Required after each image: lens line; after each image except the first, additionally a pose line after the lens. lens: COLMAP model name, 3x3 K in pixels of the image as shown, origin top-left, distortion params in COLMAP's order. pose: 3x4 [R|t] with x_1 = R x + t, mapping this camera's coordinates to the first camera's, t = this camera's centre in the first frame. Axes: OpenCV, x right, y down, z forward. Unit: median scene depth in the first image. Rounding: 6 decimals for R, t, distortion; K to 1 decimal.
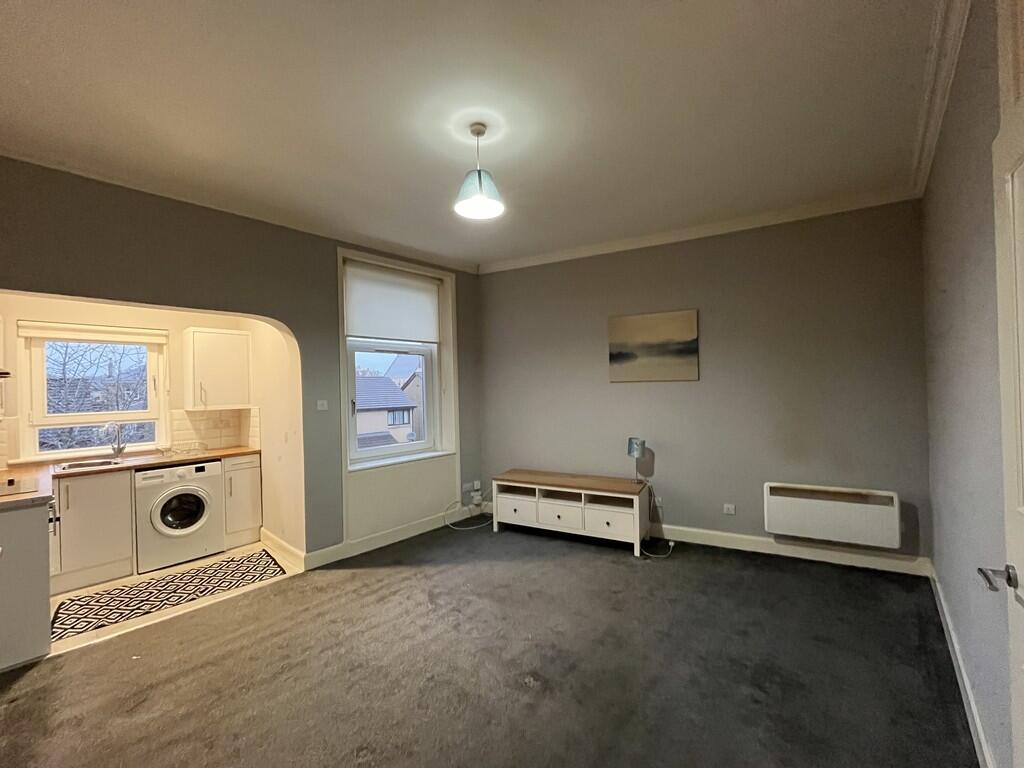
lens RADIAL K [[417.7, 0, 512.0], [0, 417.7, 384.0], [0, 0, 1]] dist [0.000227, 0.000194]
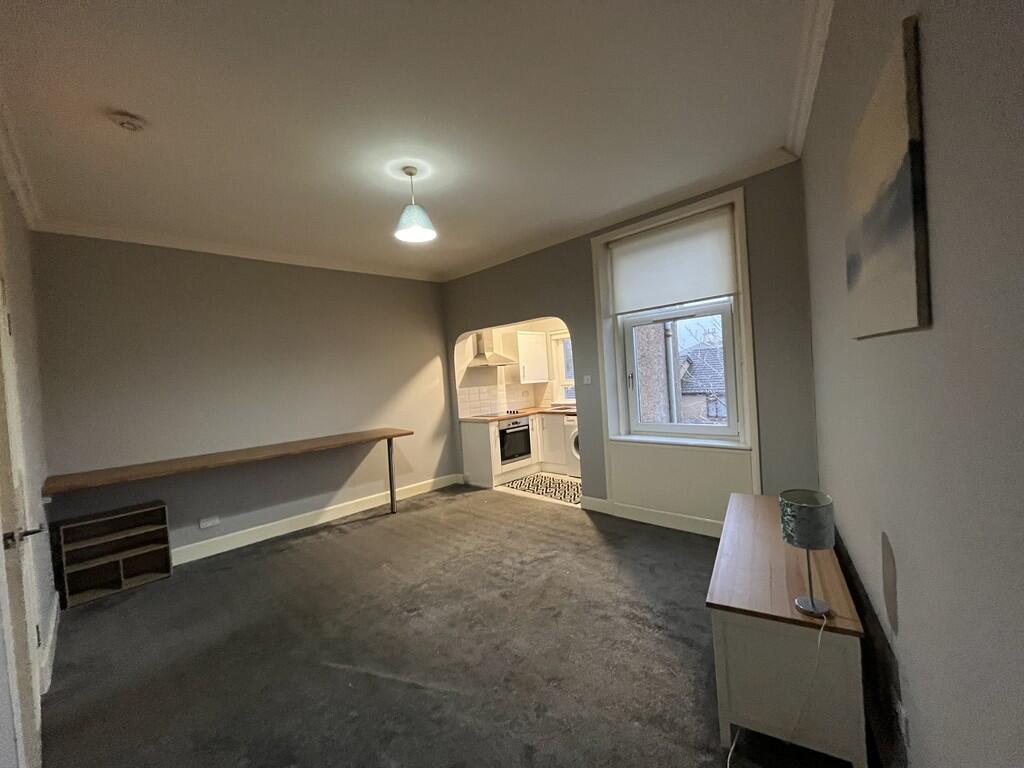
lens RADIAL K [[417.7, 0, 512.0], [0, 417.7, 384.0], [0, 0, 1]] dist [0.000227, 0.000194]
pose [[-0.047407, 0.045882, -0.997821, 0.770131], [0.078640, 0.996015, 0.042063, -0.004613], [0.995775, -0.076475, -0.050826, 0.864240]]
